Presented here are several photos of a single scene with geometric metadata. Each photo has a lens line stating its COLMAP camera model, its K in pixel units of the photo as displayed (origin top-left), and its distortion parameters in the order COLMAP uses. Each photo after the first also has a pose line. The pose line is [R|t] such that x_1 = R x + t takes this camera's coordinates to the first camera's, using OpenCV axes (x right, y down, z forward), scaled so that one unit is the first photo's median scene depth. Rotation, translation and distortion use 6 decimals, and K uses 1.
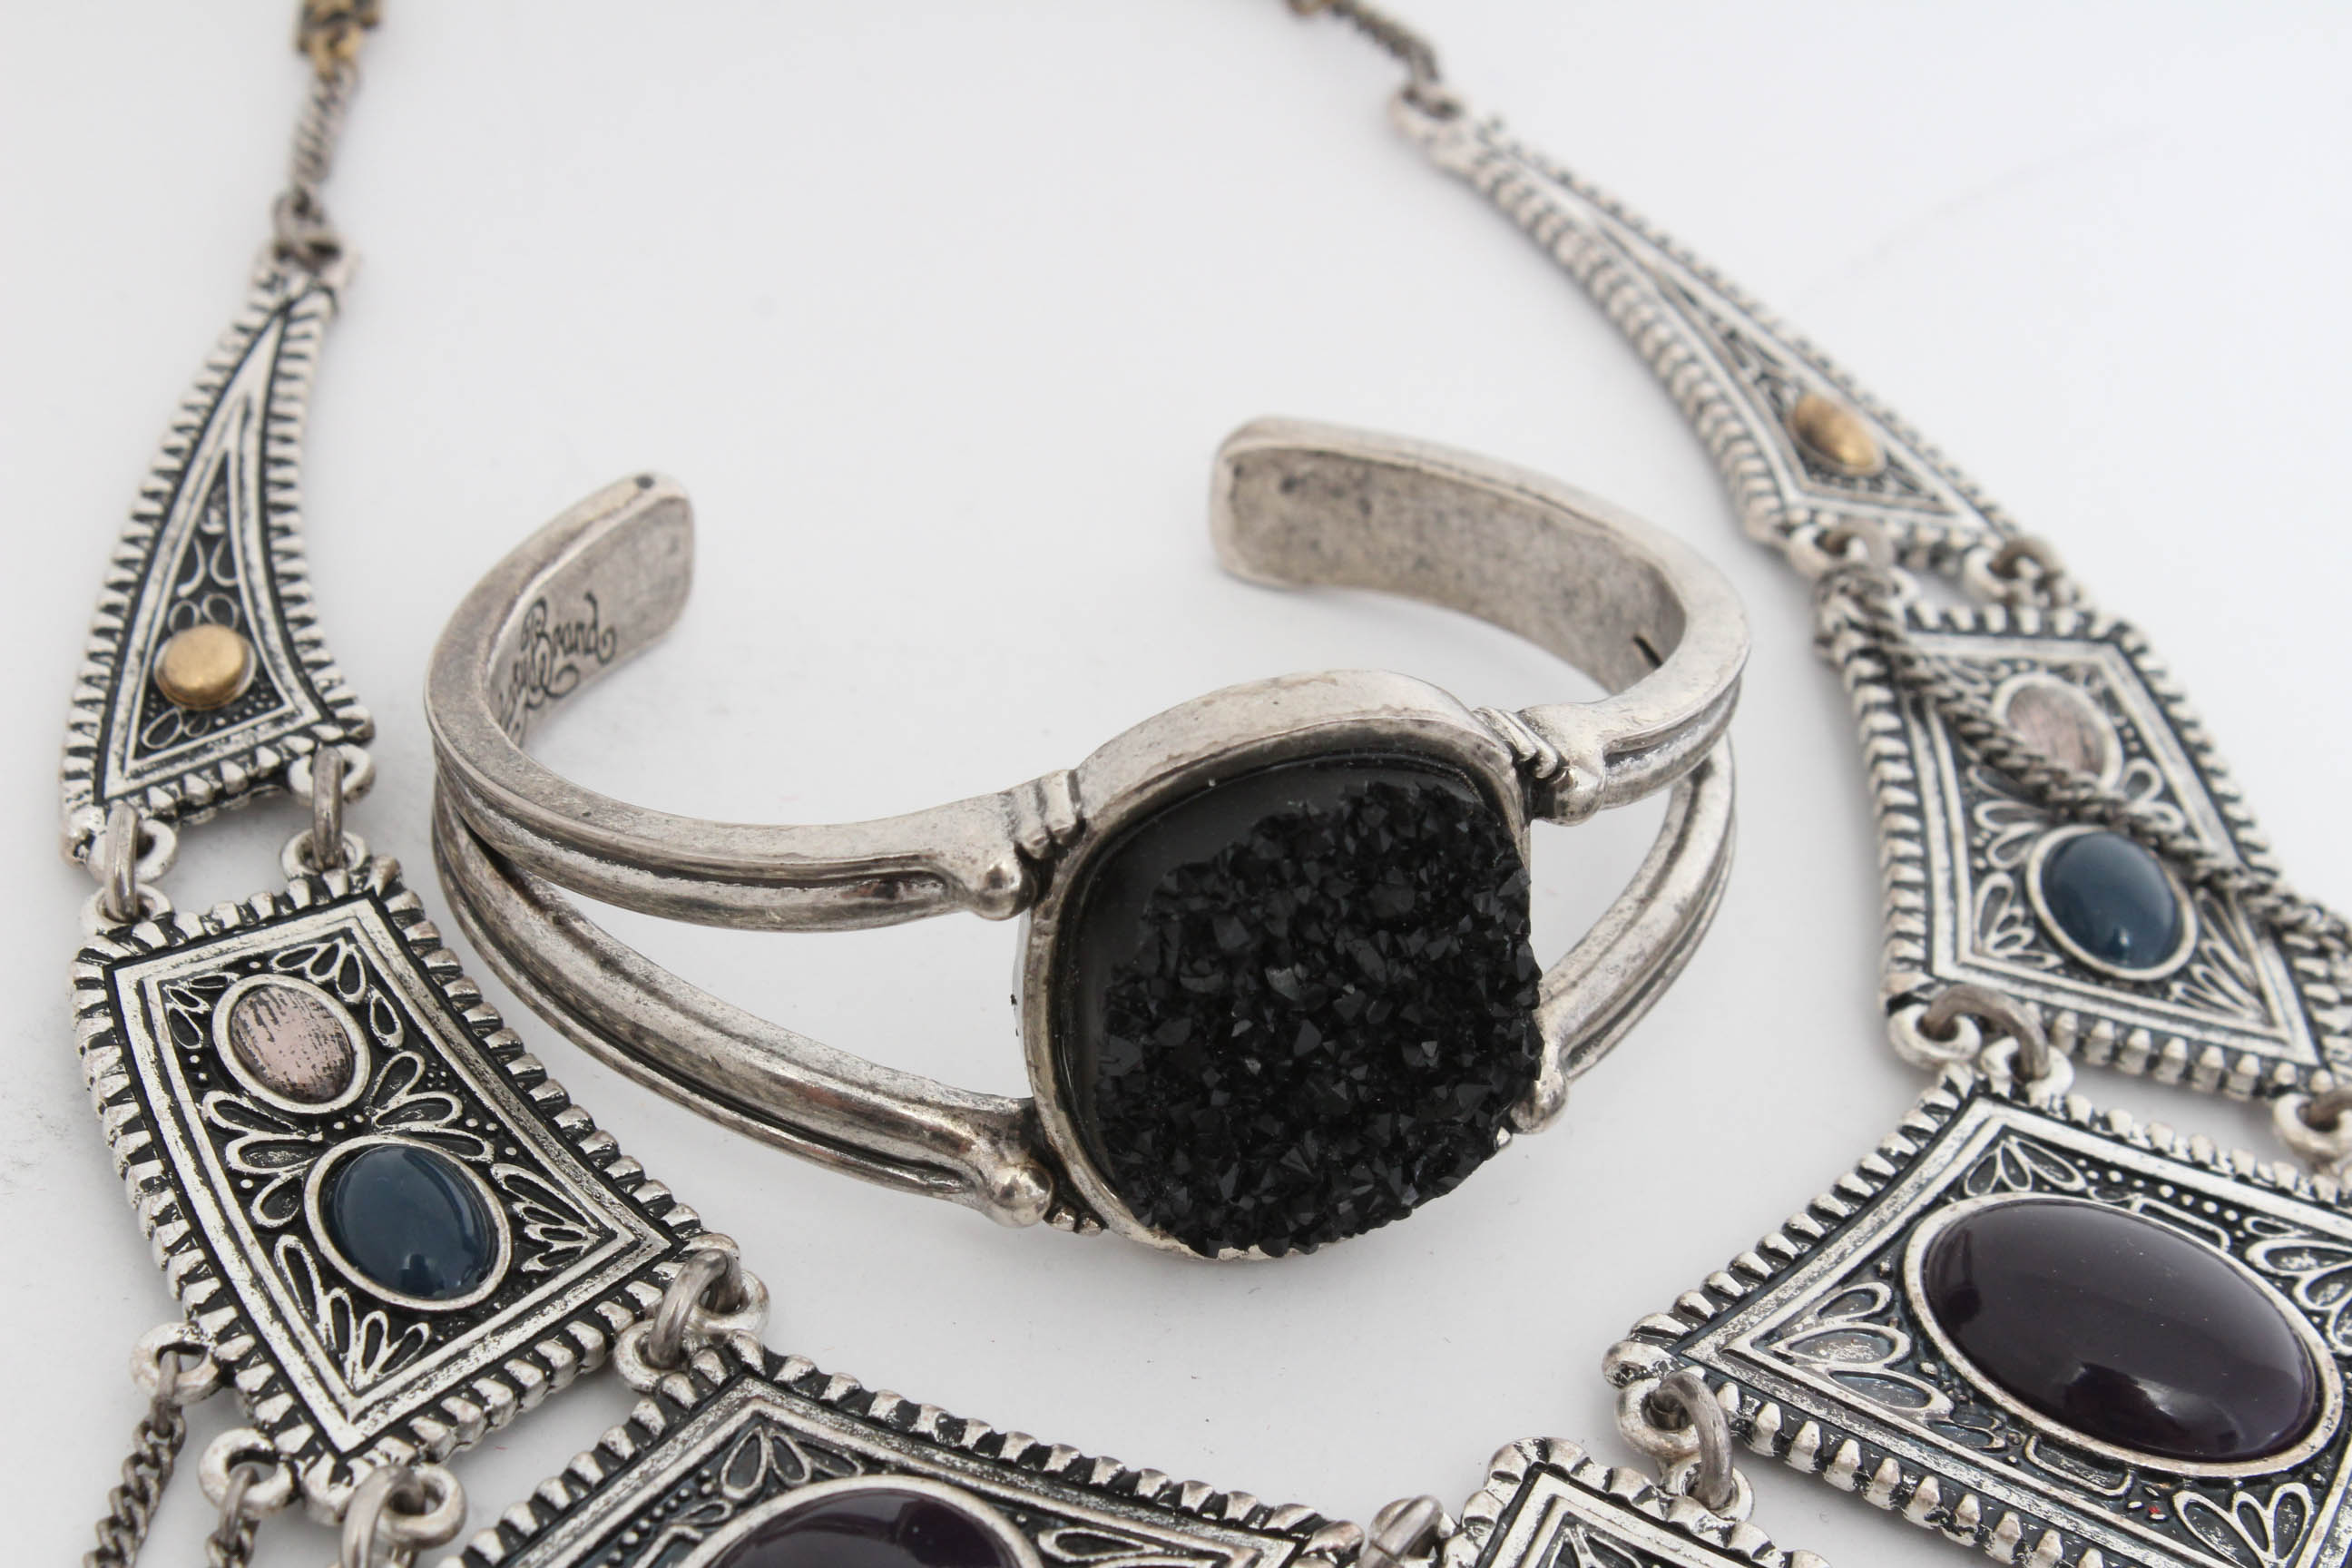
lens RADIAL K [[5476.9, 0, 1202.5], [0, 5476.9, 786.9], [0, 0, 1]] dist [0.067662, 0.000000]
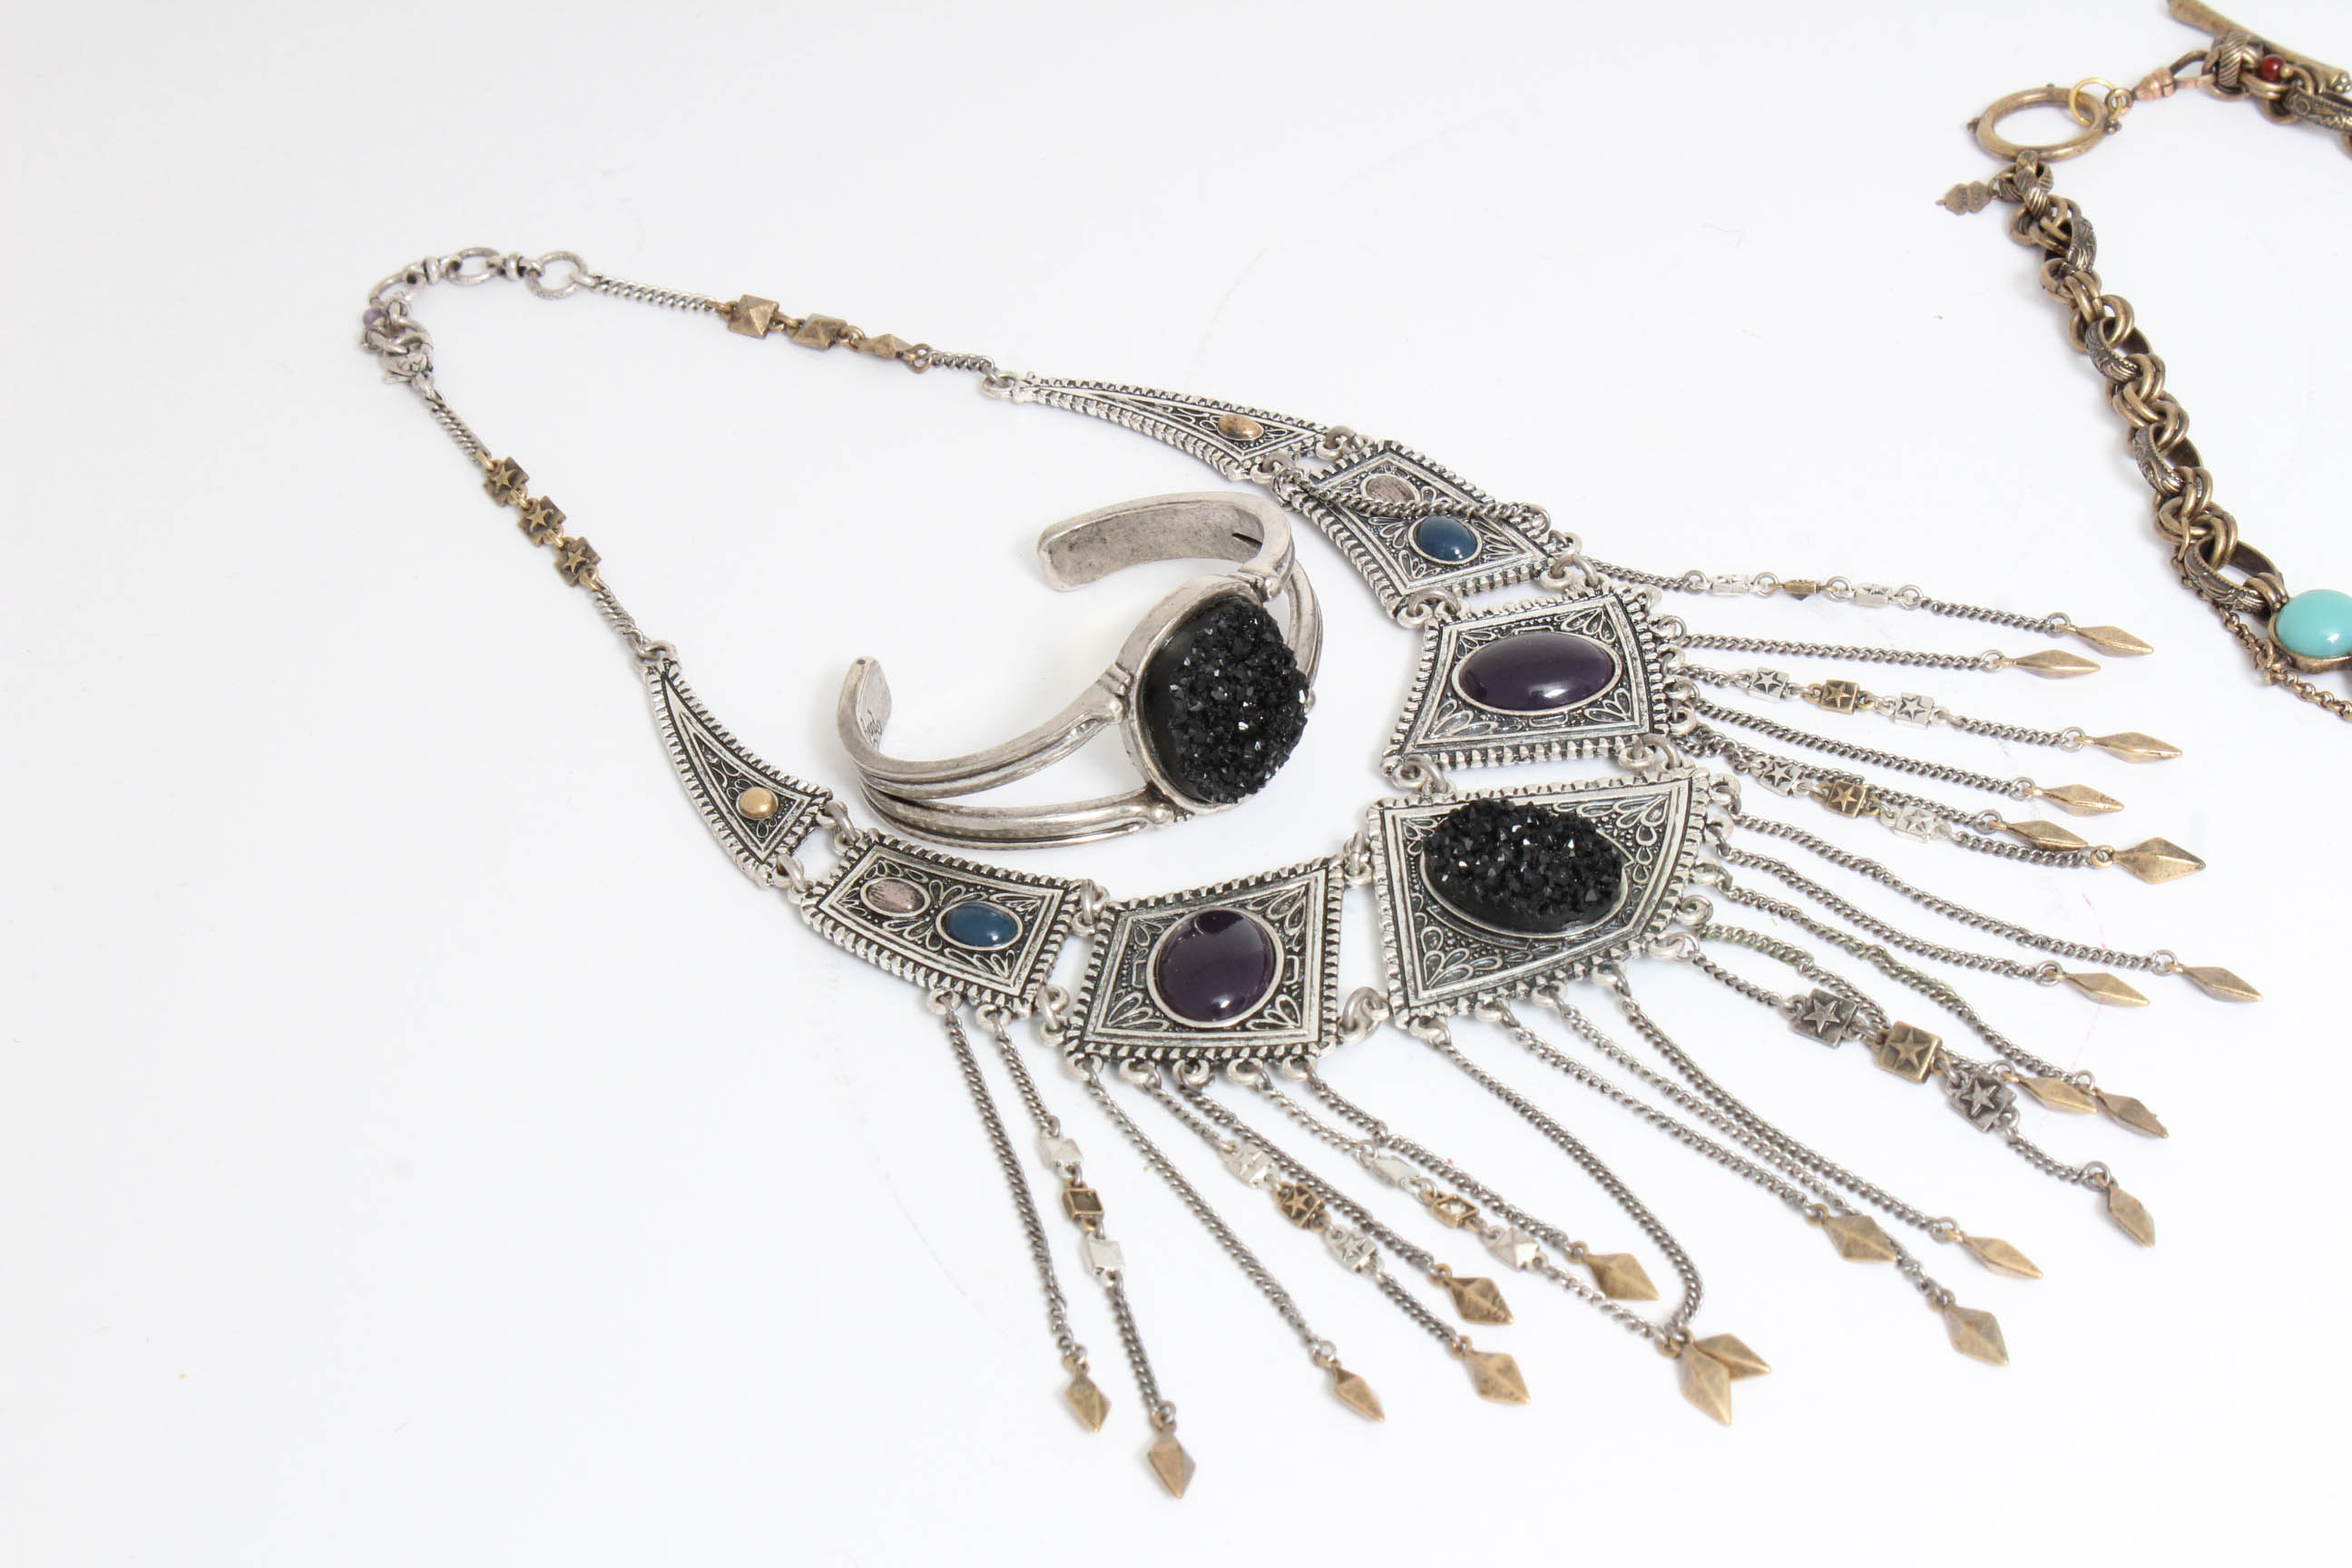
lens RADIAL K [[5349.6, 0, 1168.1], [0, 5349.6, 794.6], [0, 0, 1]] dist [0.140597, 0.000000]
pose [[0.866086, -0.468235, 0.175077, -0.481438], [0.468782, 0.882369, 0.040840, -0.040371], [-0.173606, 0.046702, 0.983707, -1.561661]]
